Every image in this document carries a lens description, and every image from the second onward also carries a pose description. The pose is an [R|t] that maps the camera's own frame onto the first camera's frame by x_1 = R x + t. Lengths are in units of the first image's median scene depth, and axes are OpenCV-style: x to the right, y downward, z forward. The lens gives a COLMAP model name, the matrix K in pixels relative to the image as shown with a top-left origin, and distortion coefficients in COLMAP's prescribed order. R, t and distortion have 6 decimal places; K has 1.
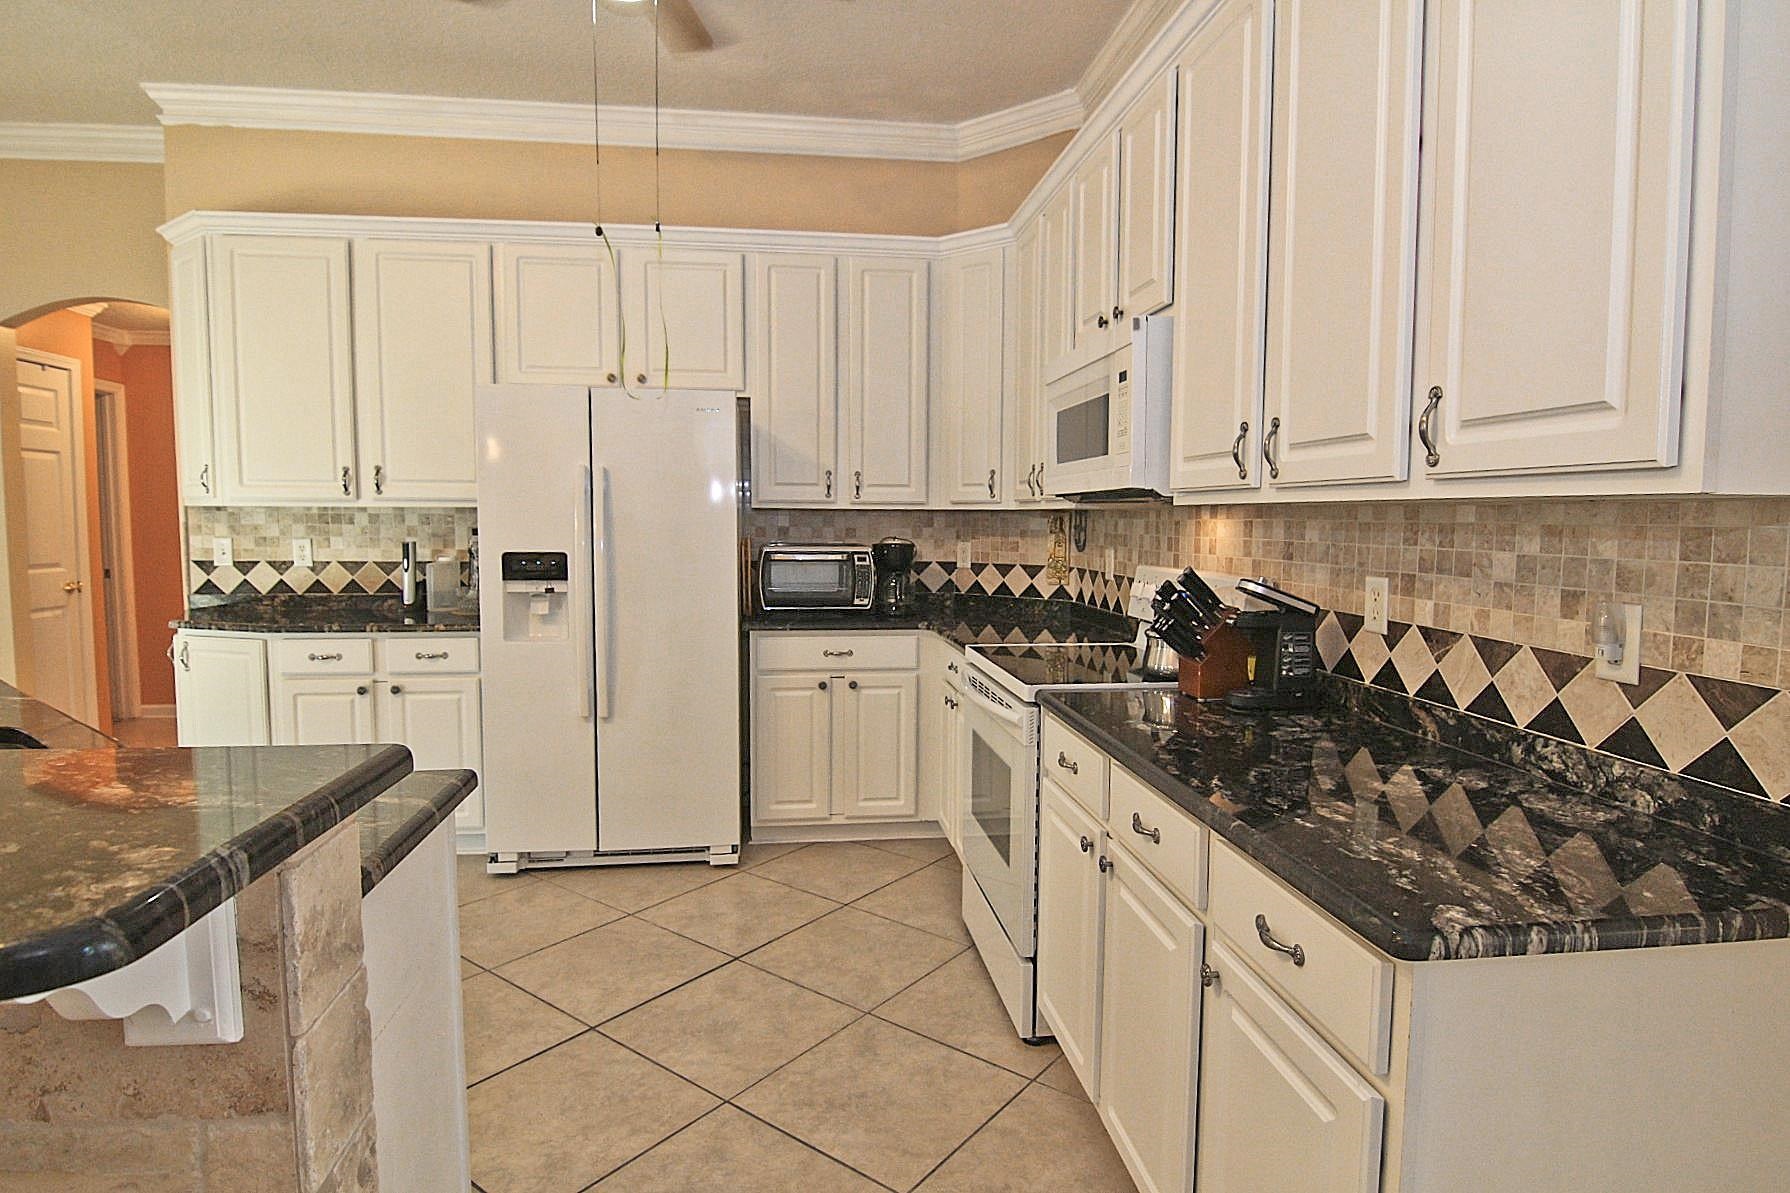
lens RADIAL K [[958.6, 0, 900.7], [0, 958.6, 602.9], [0, 0, 1]] dist [-0.025990, -0.001738]
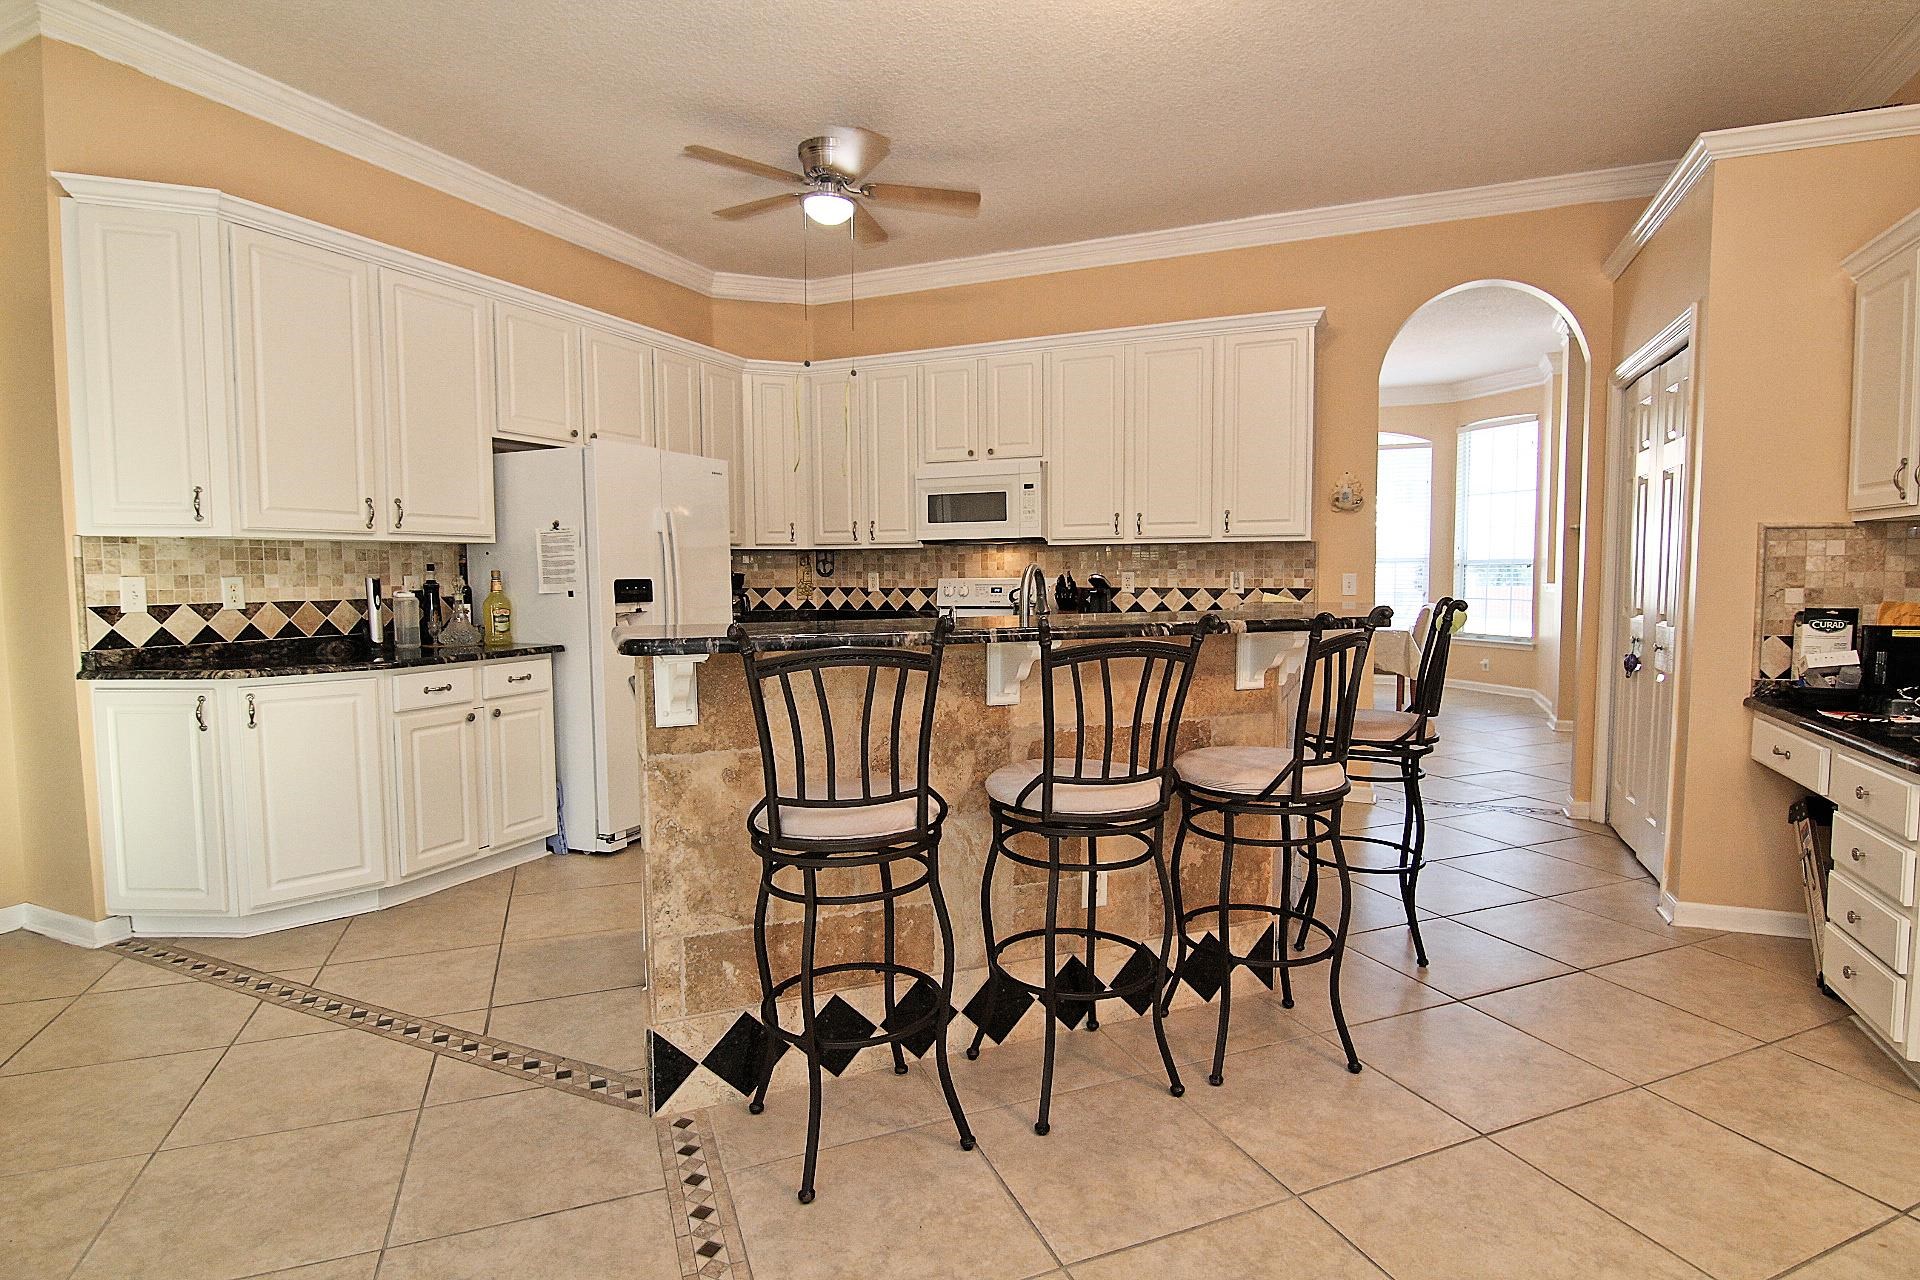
lens RADIAL K [[972.6, 0, 966.7], [0, 972.6, 642.5], [0, 0, 1]] dist [-0.006086, -0.009028]
pose [[0.516762, -0.073820, 0.852941, -1.052750], [0.086802, 0.995659, 0.033582, 0.019663], [-0.851717, 0.056683, 0.520927, -0.015285]]
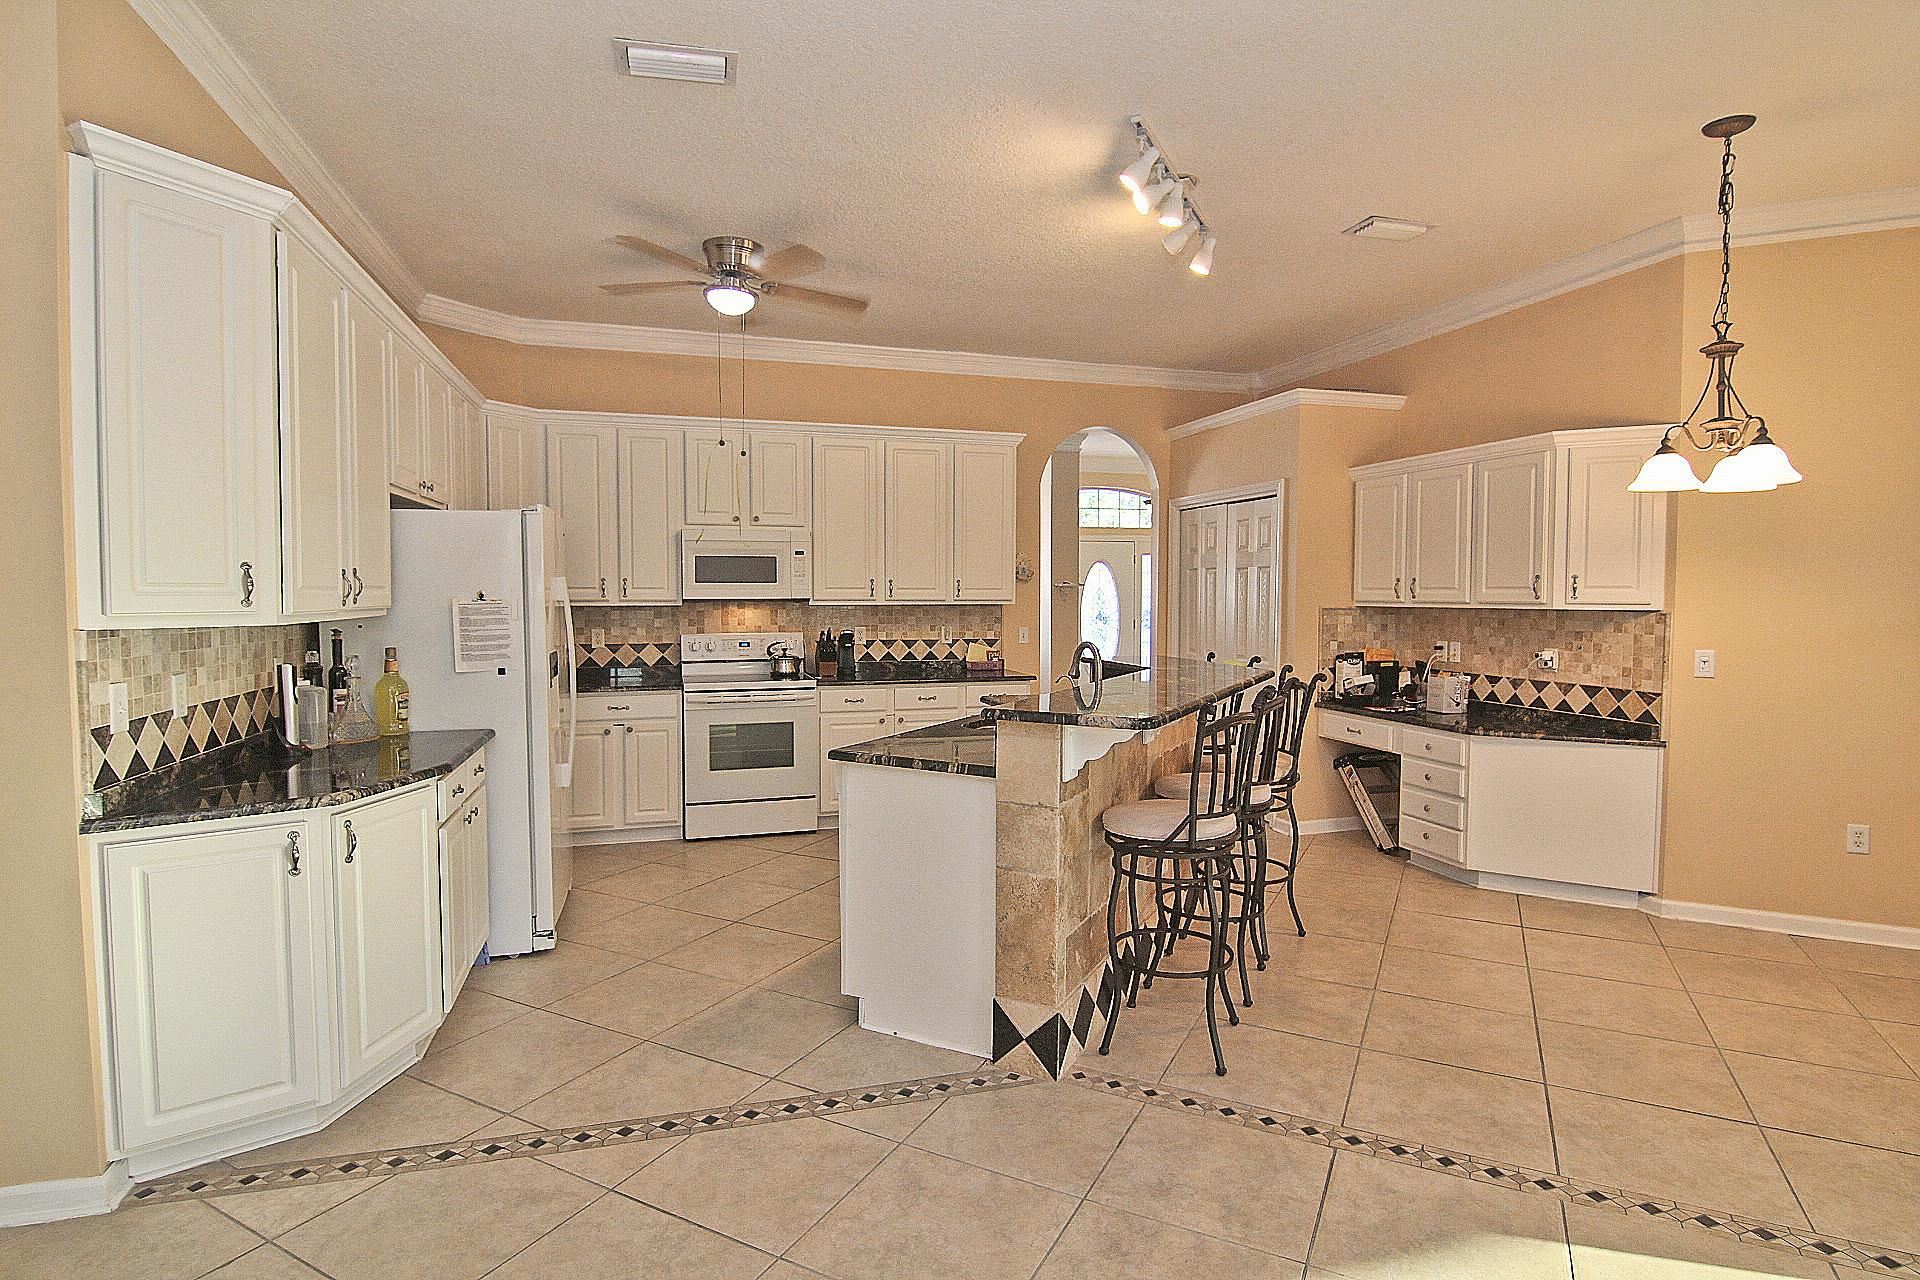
lens RADIAL K [[972.6, 0, 969.3], [0, 972.6, 632.4], [0, 0, 1]] dist [-0.006086, -0.009028]
pose [[-0.165338, -0.049246, 0.985007, -1.380693], [0.085356, 0.994290, 0.064038, -0.093167], [-0.982536, 0.094664, -0.160190, 0.585129]]
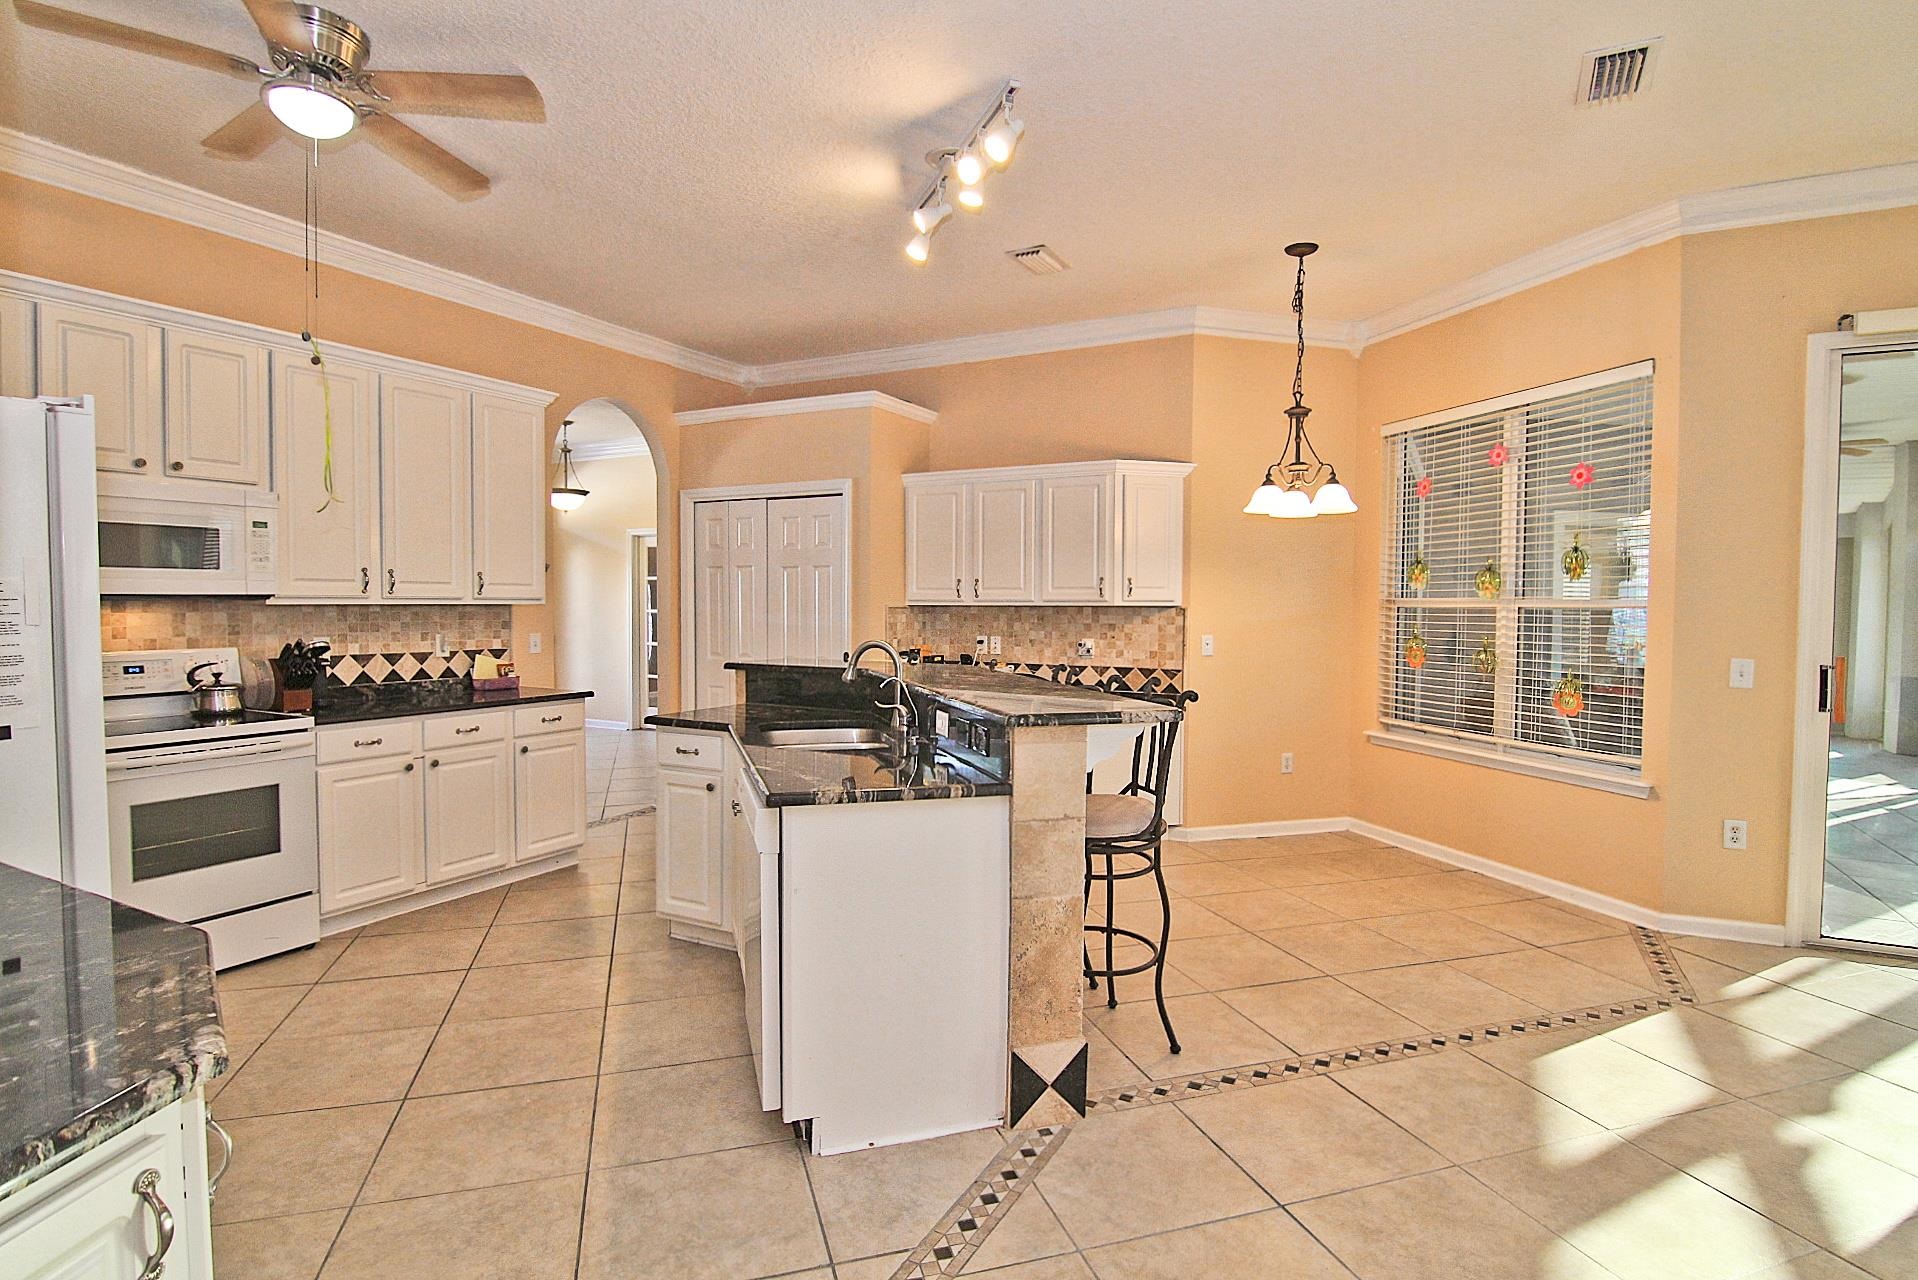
lens RADIAL K [[971.6, 0, 962.8], [0, 971.6, 635.4], [0, 0, 1]] dist [-0.006086, -0.009028]
pose [[-0.815162, -0.031719, 0.578364, -0.999121], [0.040909, 0.992853, 0.112110, -0.110808], [-0.577787, 0.115049, -0.808039, 0.977453]]
